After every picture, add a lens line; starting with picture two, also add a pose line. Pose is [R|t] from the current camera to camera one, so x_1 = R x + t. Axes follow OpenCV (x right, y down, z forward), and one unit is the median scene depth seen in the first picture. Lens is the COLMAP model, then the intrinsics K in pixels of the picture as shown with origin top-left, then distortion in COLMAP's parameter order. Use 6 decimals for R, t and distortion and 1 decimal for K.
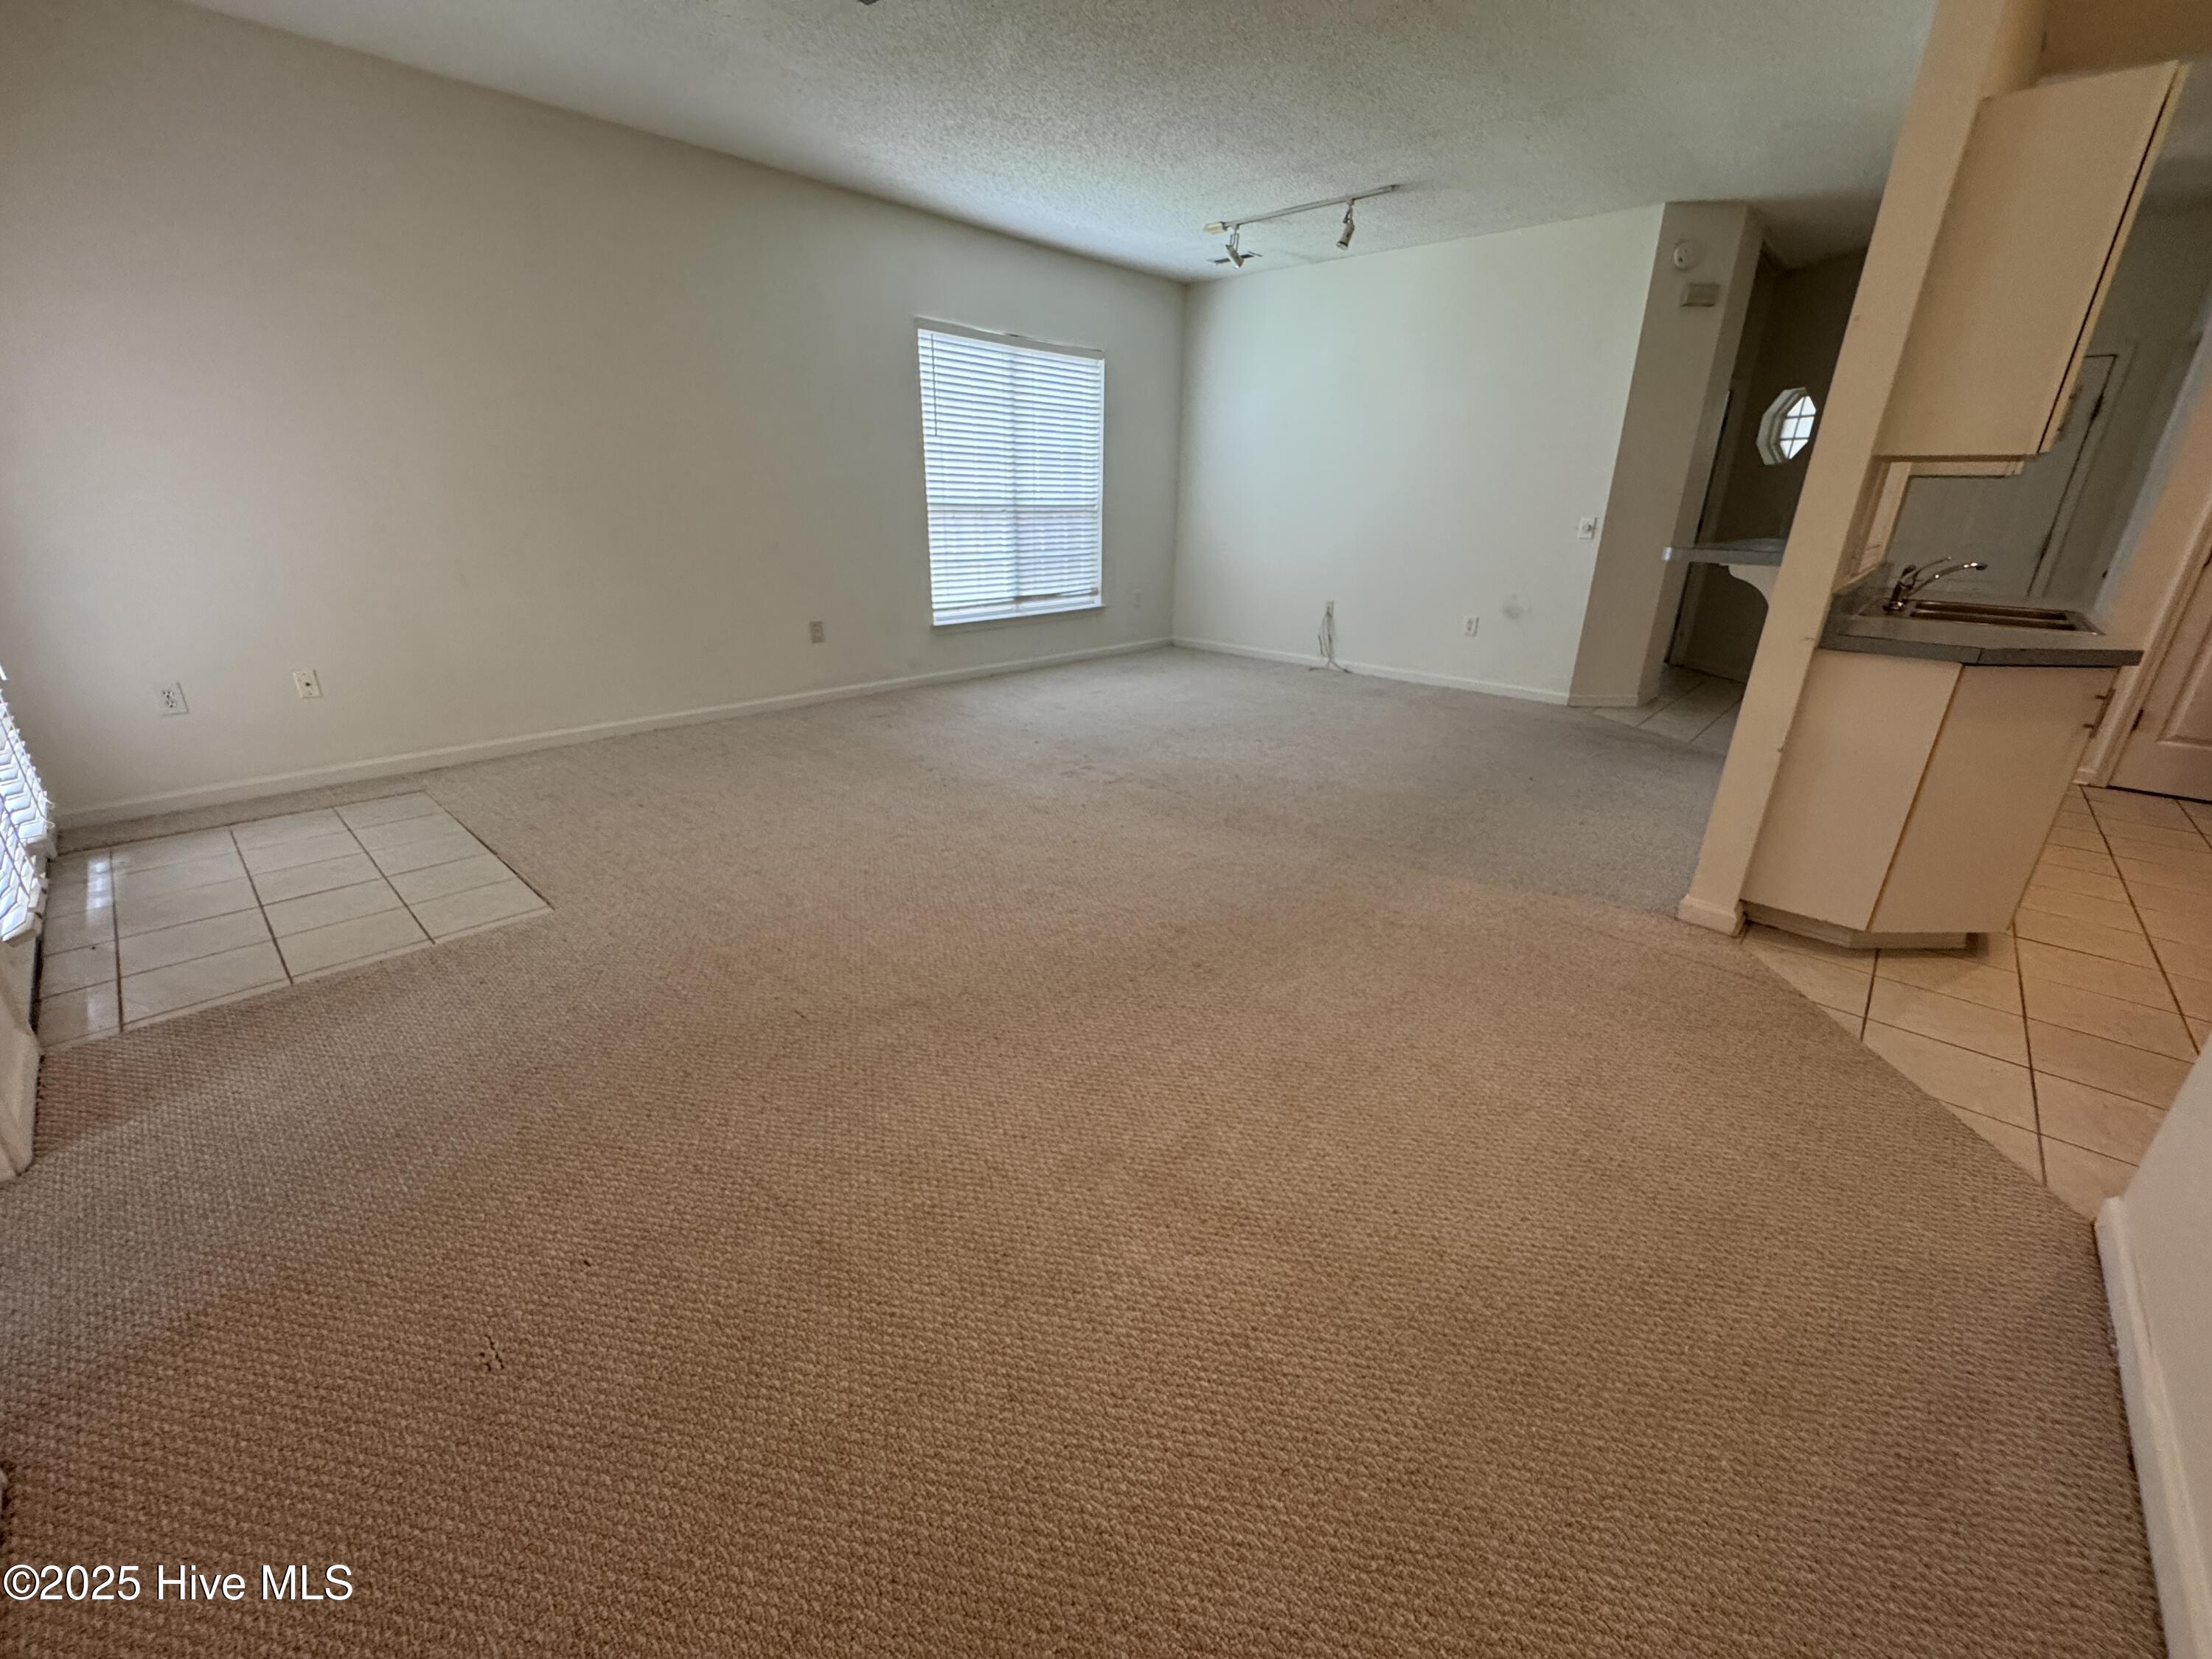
lens RADIAL K [[882.8, 0, 1104.5], [0, 882.8, 824.7], [0, 0, 1]] dist [-0.003192, 0.000067]
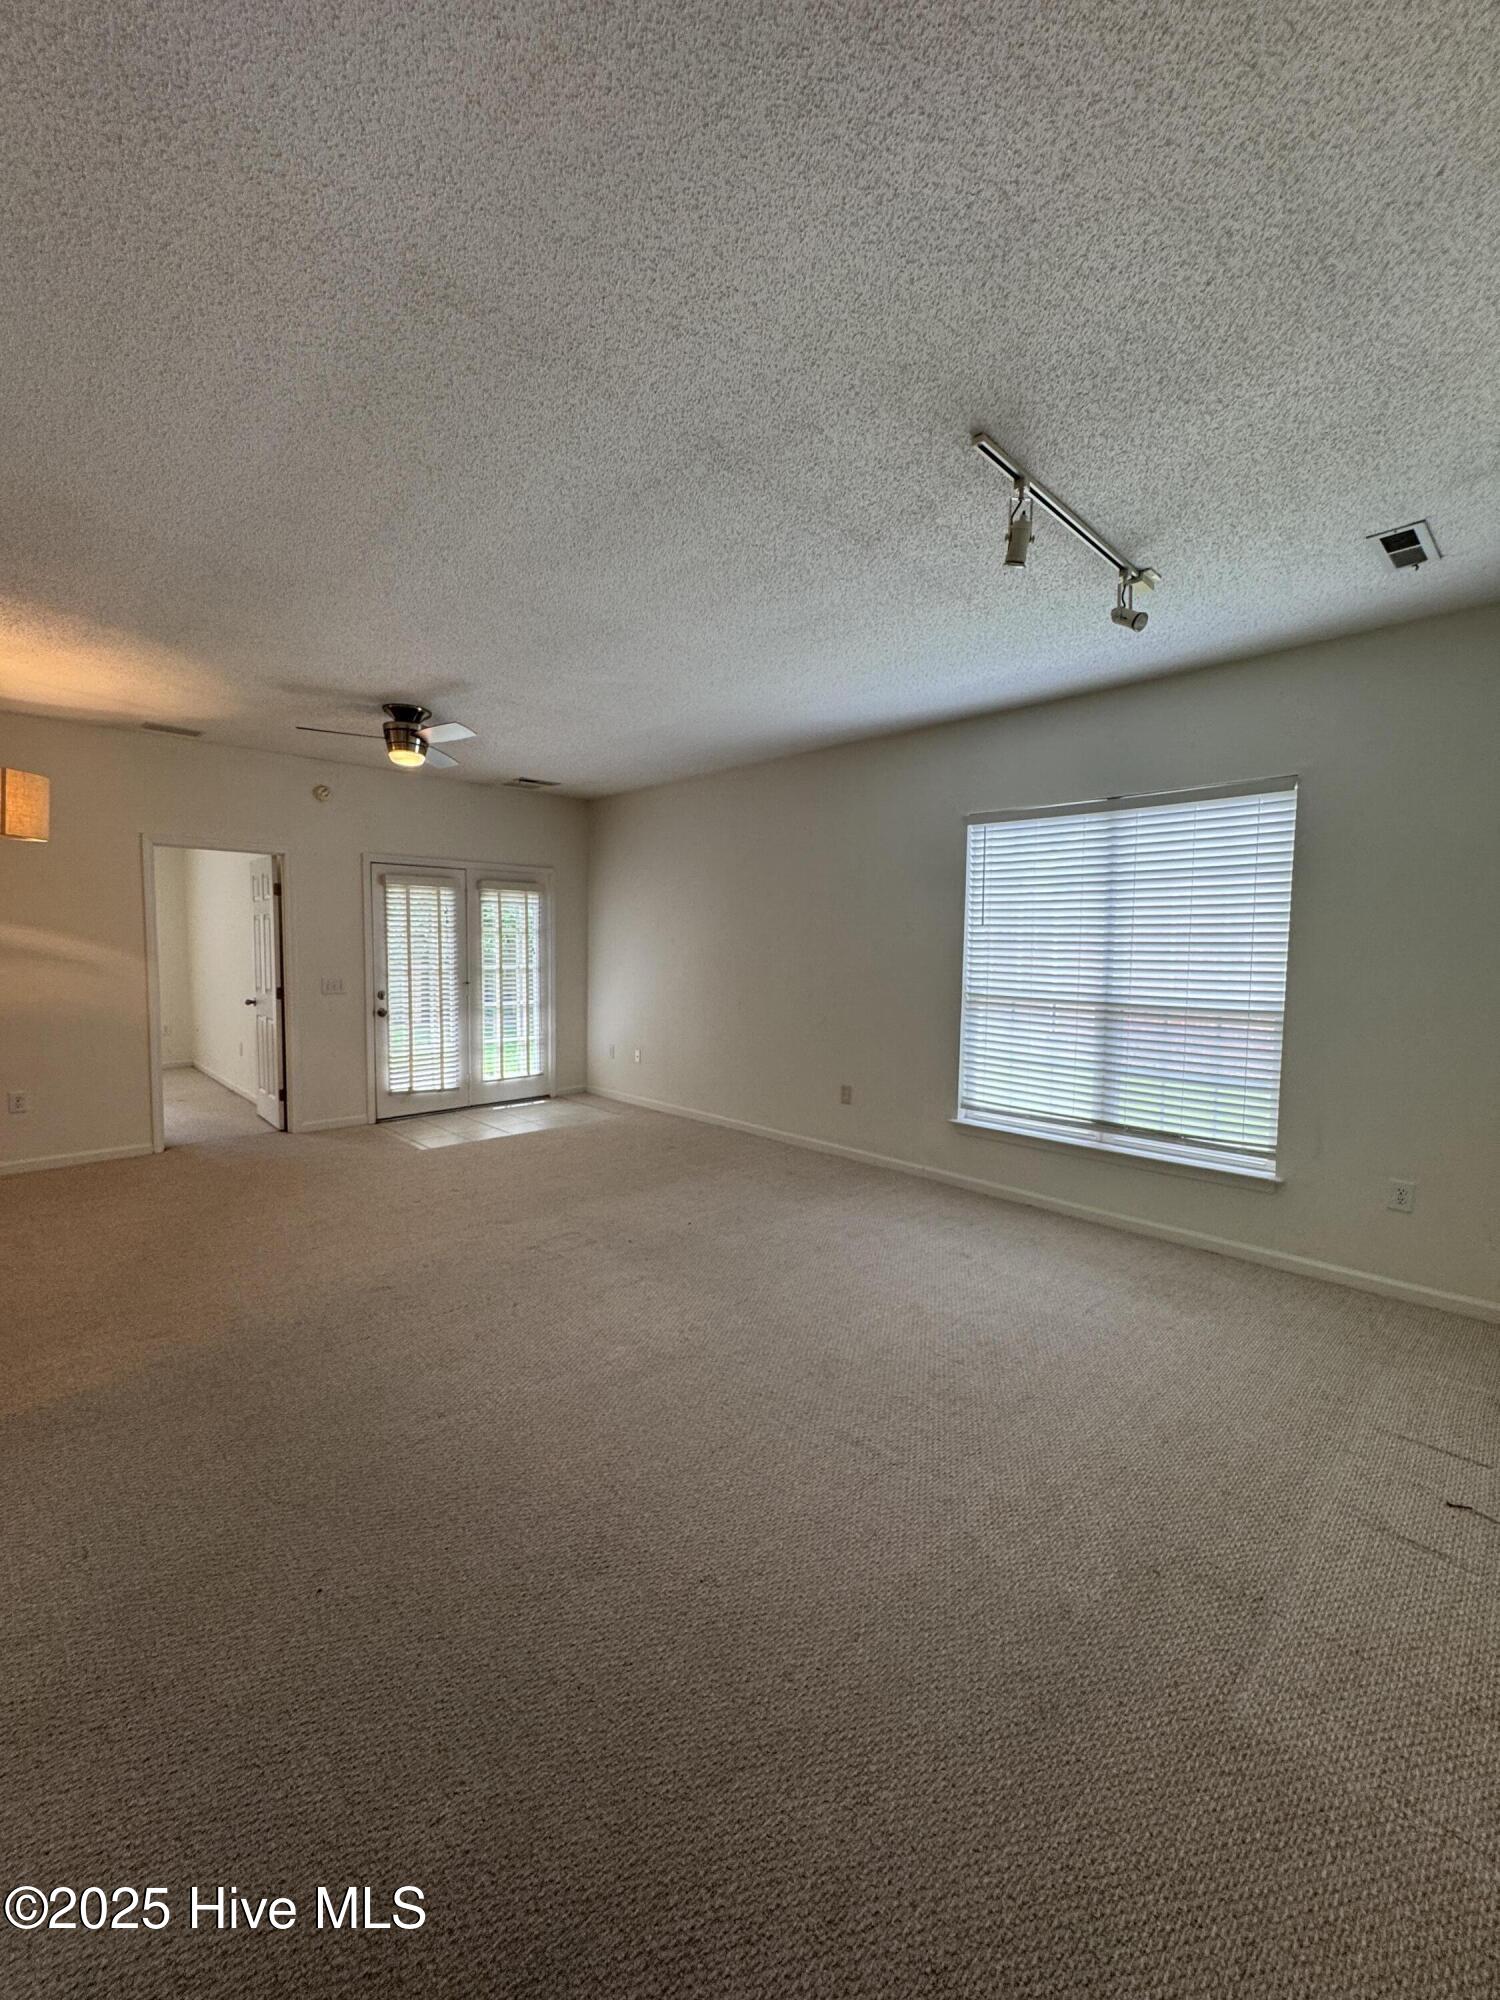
lens RADIAL K [[798.2, 0, 753.1], [0, 798.2, 998.6], [0, 0, 1]] dist [-0.003192, 0.000067]
pose [[-0.044110, 0.052964, -0.997622, 0.628706], [-0.360371, 0.930518, 0.065336, -0.326156], [0.931766, 0.362396, -0.021959, 0.793527]]
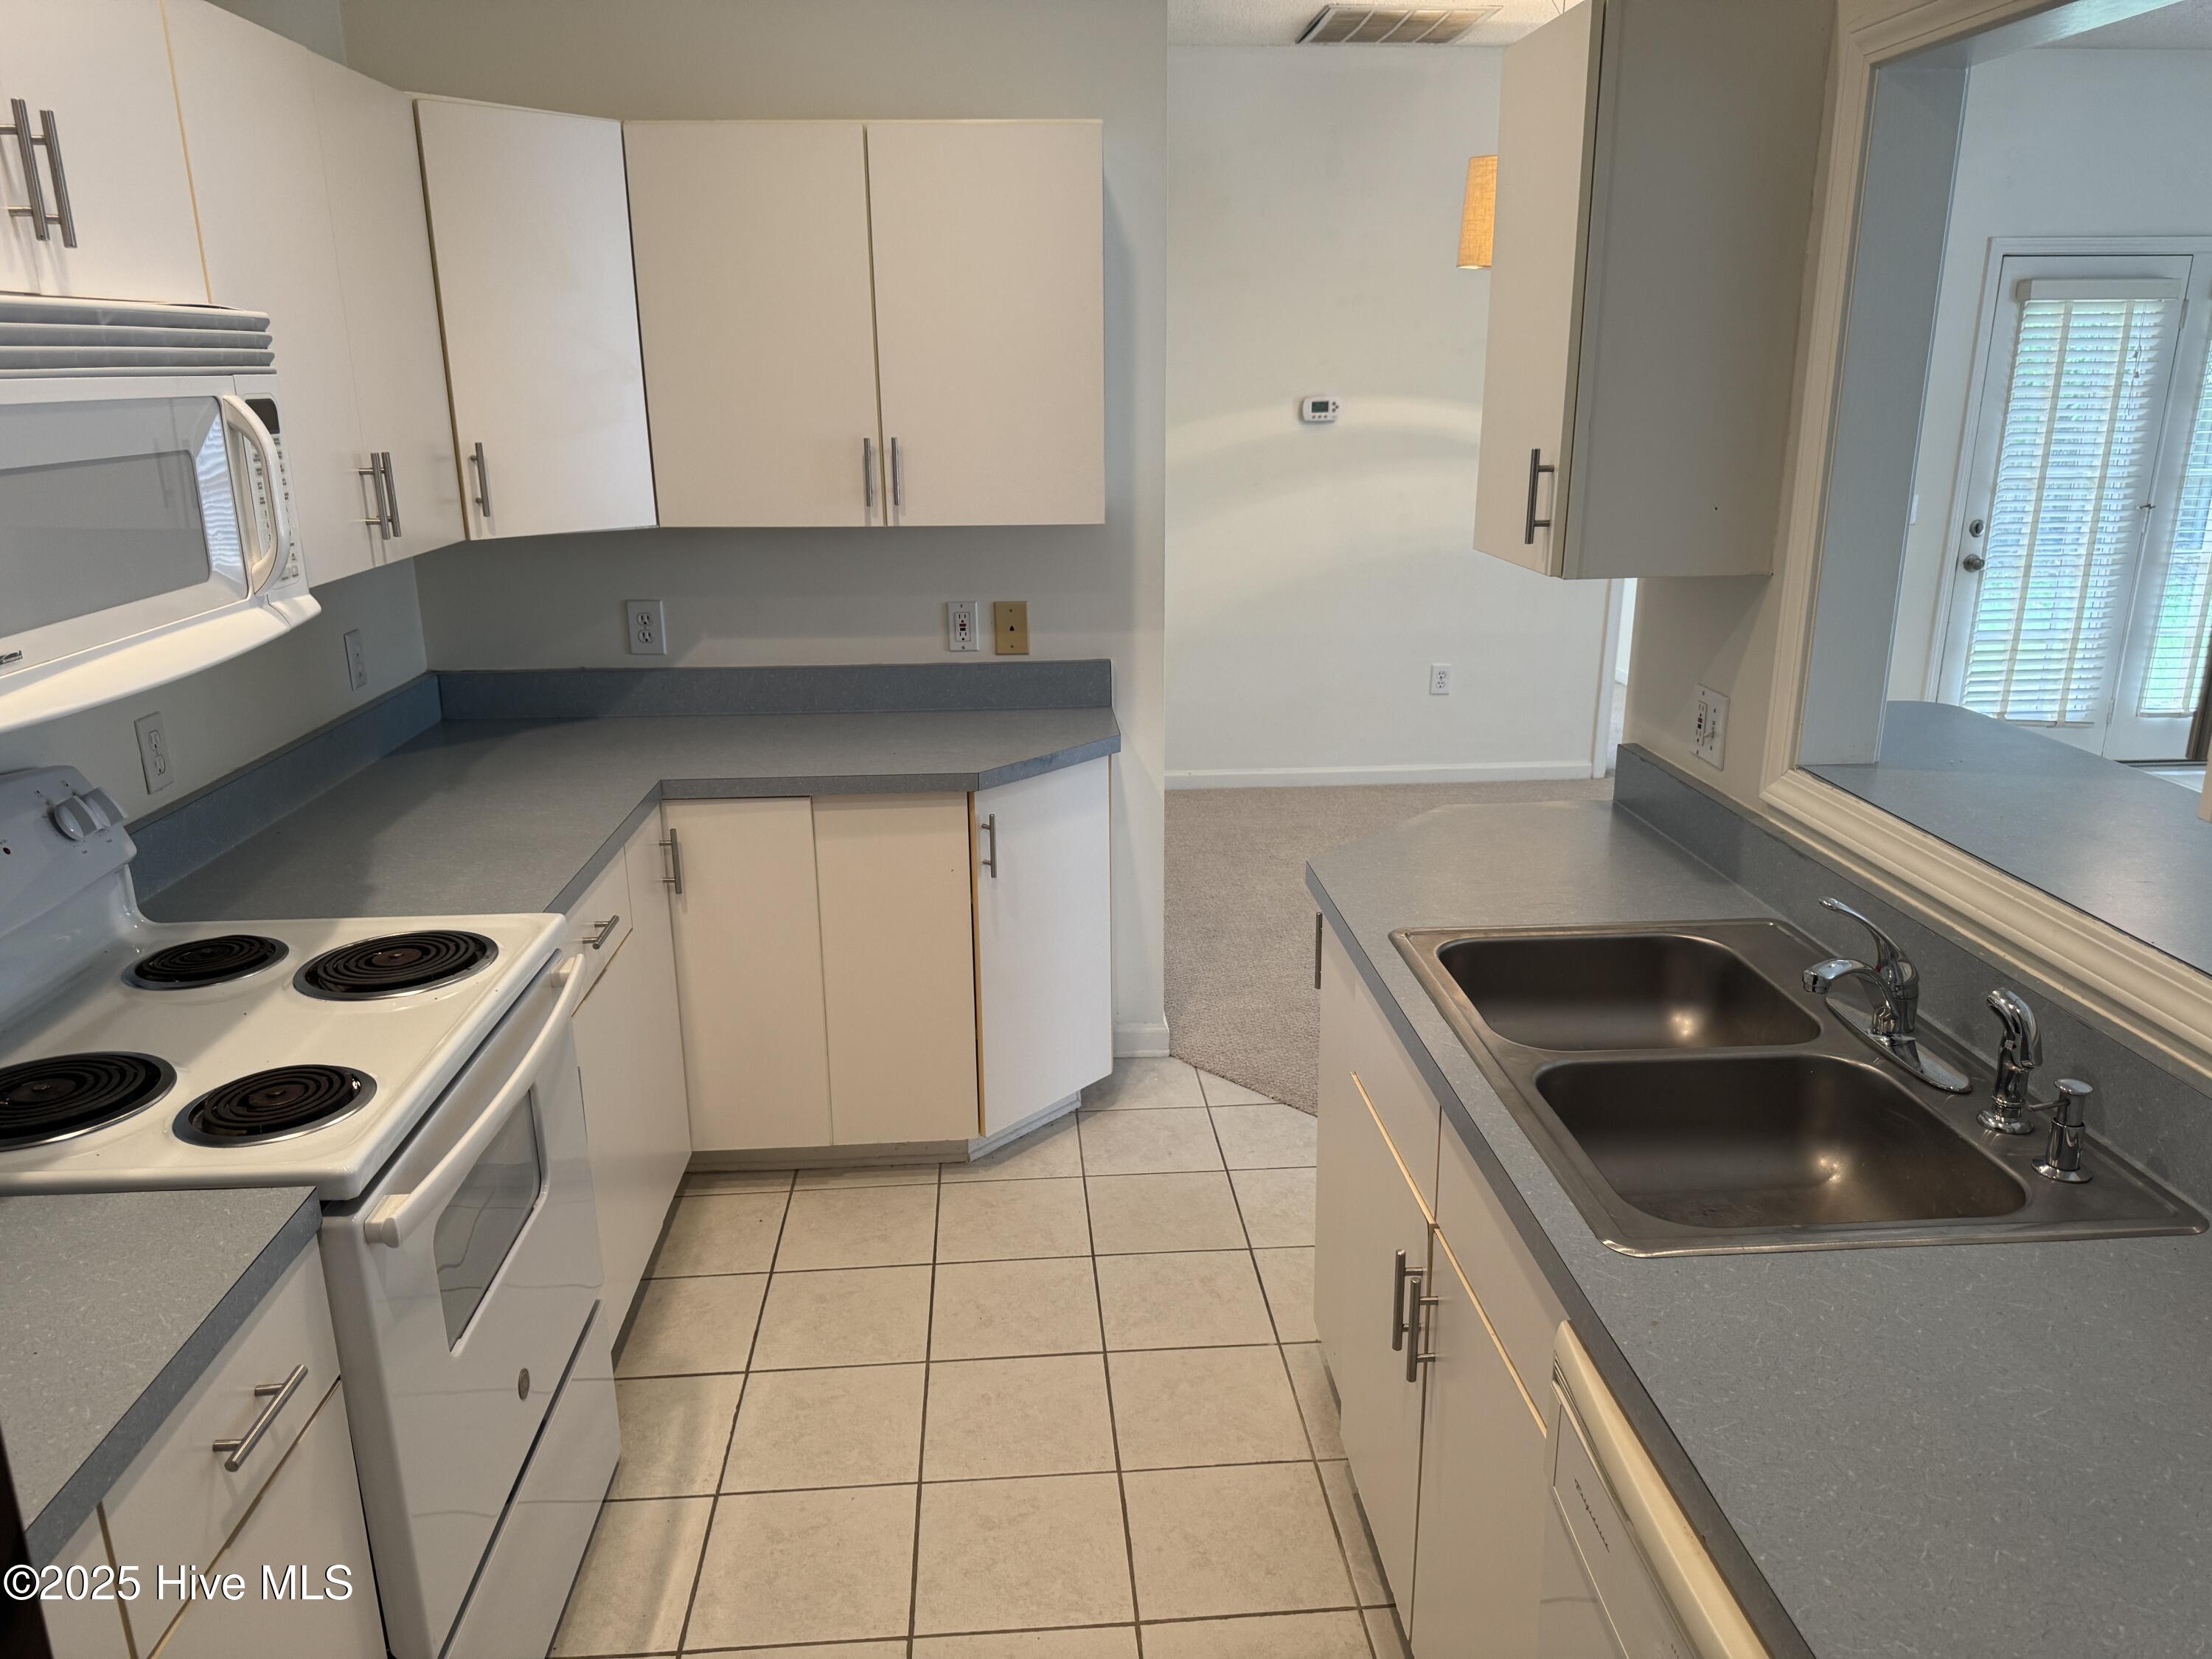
lens RADIAL K [[1564.5, 0, 1115.4], [0, 1564.5, 834.0], [0, 0, 1]] dist [0.084488, -0.088981]
pose [[-0.682132, 0.194398, -0.704915, 0.797629], [-0.262765, 0.834456, 0.484395, -0.278823], [0.682386, 0.515648, -0.518128, 0.570742]]
